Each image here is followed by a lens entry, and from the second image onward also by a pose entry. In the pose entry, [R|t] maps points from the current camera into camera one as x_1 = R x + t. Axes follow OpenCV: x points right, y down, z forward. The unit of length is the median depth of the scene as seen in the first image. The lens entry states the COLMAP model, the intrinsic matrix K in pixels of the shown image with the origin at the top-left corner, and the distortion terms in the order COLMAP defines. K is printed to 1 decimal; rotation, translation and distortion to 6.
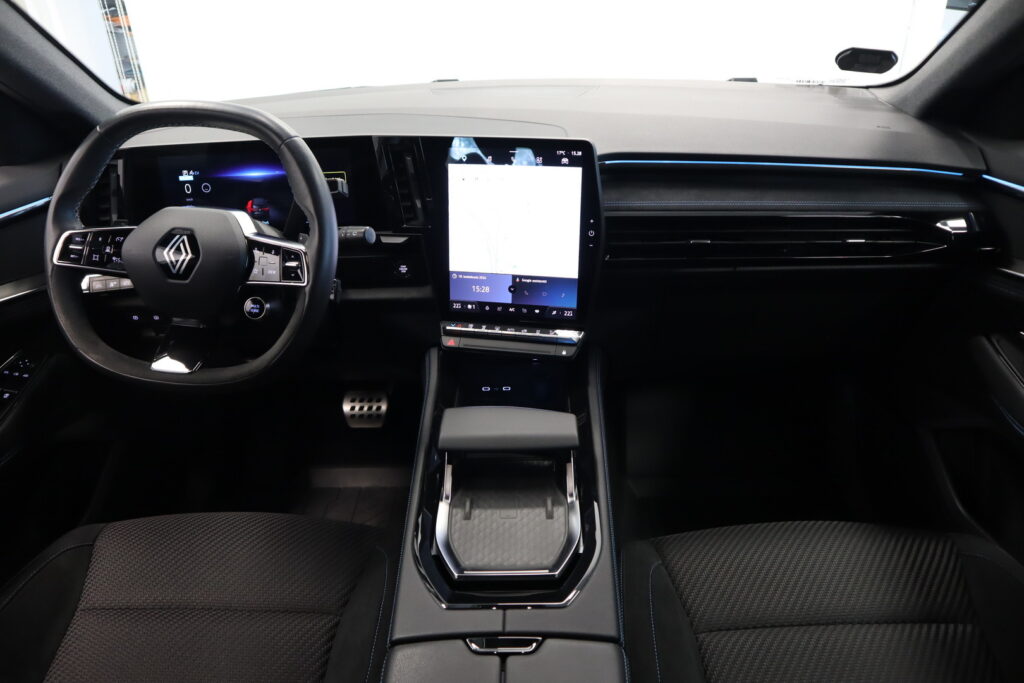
lens RADIAL K [[724.6, 0, 510.8], [0, 724.6, 352.2], [0, 0, 1]] dist [-0.112815, 0.071047]
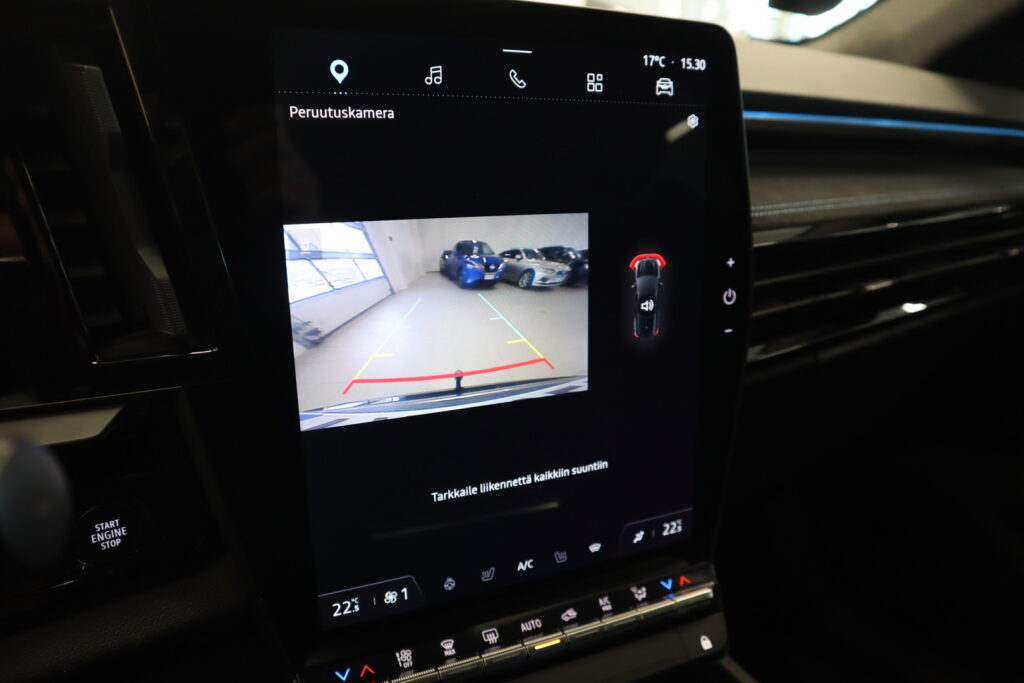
lens RADIAL K [[724.6, 0, 510.8], [0, 724.6, 352.2], [0, 0, 1]] dist [-0.112815, 0.071047]
pose [[0.798492, -0.158679, 0.580716, -0.173474], [0.217502, 0.975518, -0.032511, -0.142594], [-0.561340, 0.152267, 0.813457, 0.739047]]
